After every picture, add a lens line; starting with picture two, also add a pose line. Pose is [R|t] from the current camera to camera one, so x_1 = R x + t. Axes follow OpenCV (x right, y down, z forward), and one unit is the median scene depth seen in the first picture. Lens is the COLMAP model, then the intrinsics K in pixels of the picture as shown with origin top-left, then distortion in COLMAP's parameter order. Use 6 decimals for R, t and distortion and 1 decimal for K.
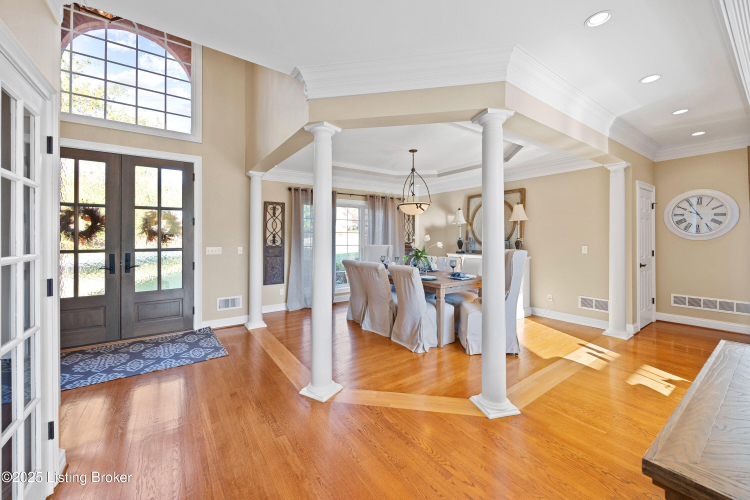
lens RADIAL K [[292.8, 0, 381.1], [0, 292.8, 239.2], [0, 0, 1]] dist [0.005306, -0.000320]
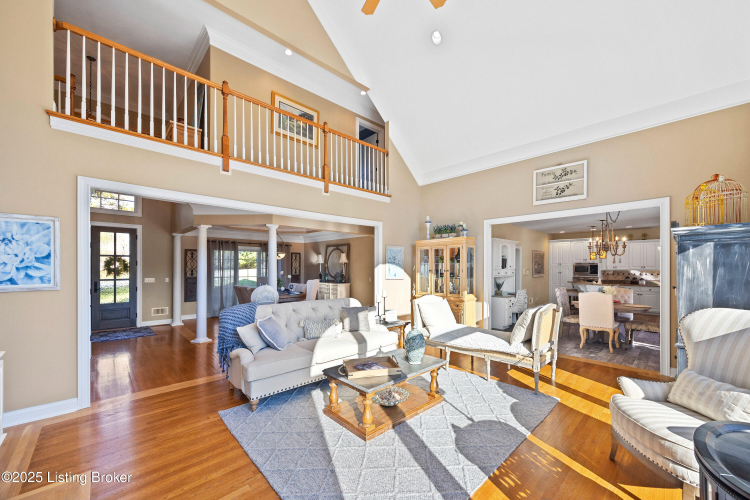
lens RADIAL K [[292.8, 0, 376.3], [0, 292.8, 270.7], [0, 0, 1]] dist [0.005306, -0.000320]
pose [[0.990818, 0.003086, 0.135168, 0.527670], [-0.003973, 0.999972, 0.006293, -0.033472], [-0.135145, -0.006772, 0.990803, -0.909319]]
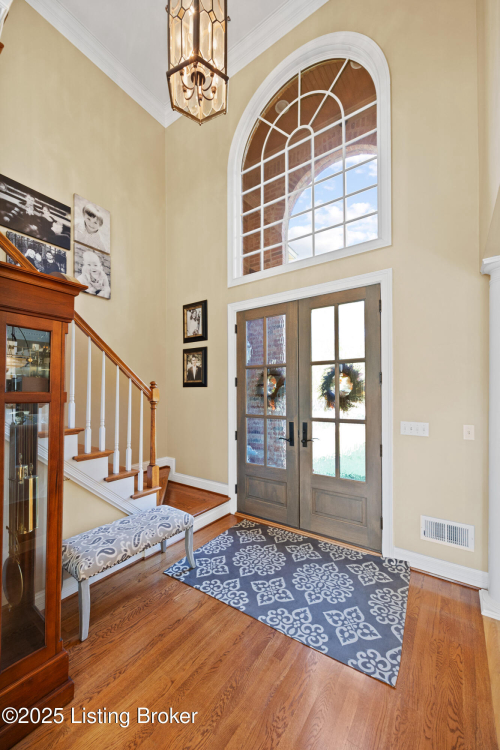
lens RADIAL K [[292.8, 0, 242.4], [0, 292.8, 389.9], [0, 0, 1]] dist [0.005306, -0.000320]
pose [[0.313447, -0.005449, -0.949590, -0.151562], [-0.003289, 0.999971, -0.006824, -0.031544], [0.949600, 0.005262, 0.313420, 0.549378]]
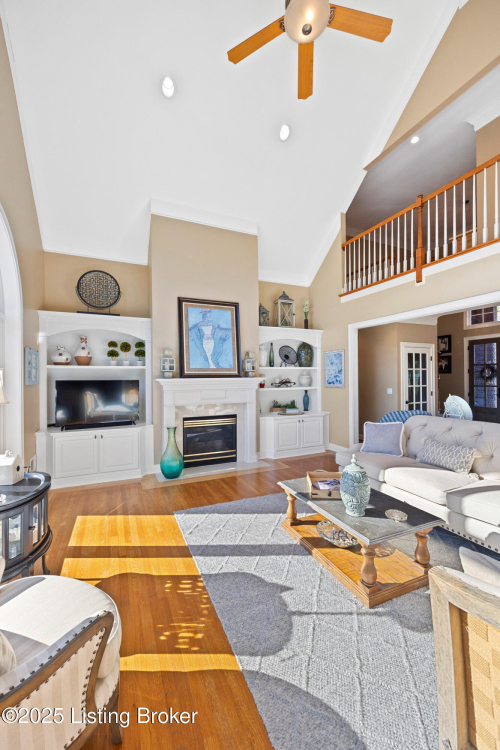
lens RADIAL K [[308.4, 0, 252.4], [0, 308.4, 375.9], [0, 0, 1]] dist [0.009764, -0.000499]
pose [[-0.196758, 0.001296, -0.980451, 1.343509], [0.005580, 0.999984, 0.000202, -0.037458], [0.980436, -0.005431, -0.196762, -0.209112]]
